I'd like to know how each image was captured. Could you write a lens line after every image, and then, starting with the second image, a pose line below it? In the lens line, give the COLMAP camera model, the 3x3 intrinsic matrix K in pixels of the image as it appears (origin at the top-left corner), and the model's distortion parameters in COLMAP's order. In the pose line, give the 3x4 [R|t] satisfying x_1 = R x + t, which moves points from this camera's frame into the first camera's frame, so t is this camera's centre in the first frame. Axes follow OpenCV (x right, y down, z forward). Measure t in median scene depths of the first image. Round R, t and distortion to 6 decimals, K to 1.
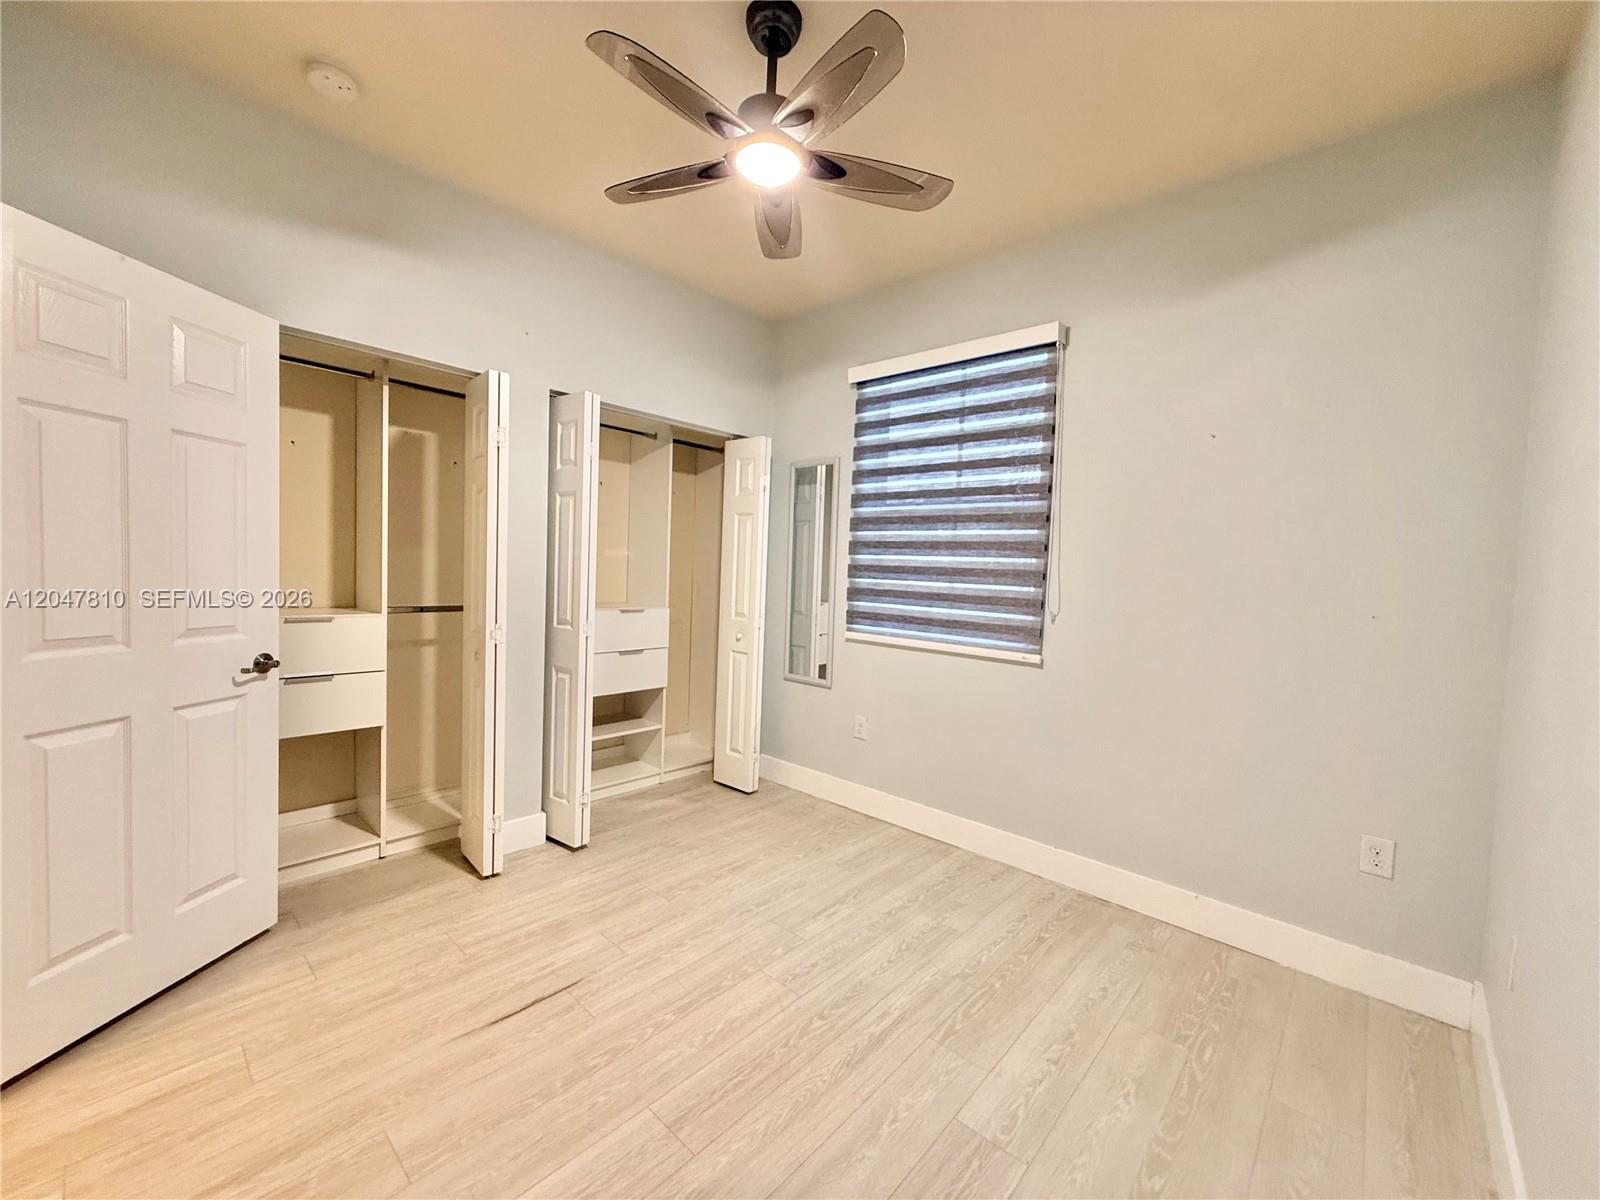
lens RADIAL K [[640.5, 0, 796.9], [0, 640.5, 600.0], [0, 0, 1]] dist [0.000607, 0.000061]
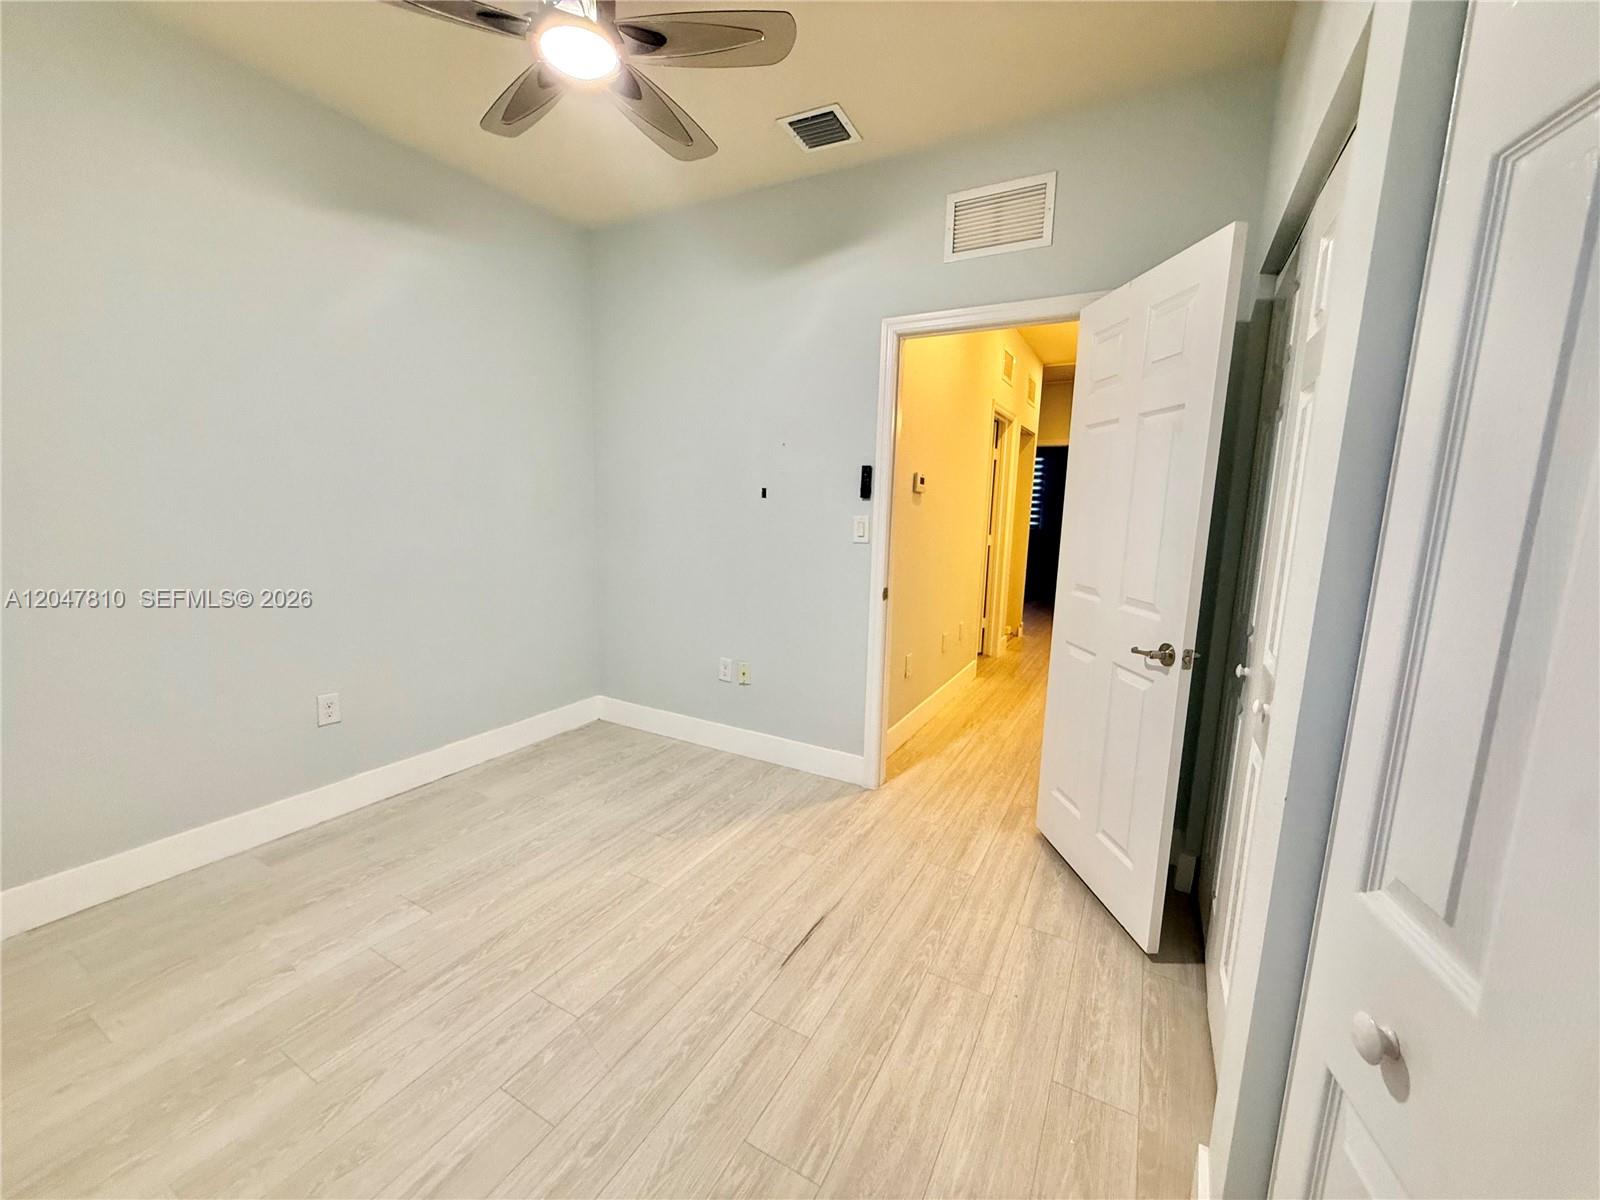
lens RADIAL K [[640.5, 0, 809.3], [0, 640.5, 604.7], [0, 0, 1]] dist [0.000607, 0.000061]
pose [[-0.967613, -0.019537, -0.251681, -0.132725], [-0.069524, 0.979069, 0.191288, -0.111160], [0.242676, 0.202590, -0.948718, 1.825425]]
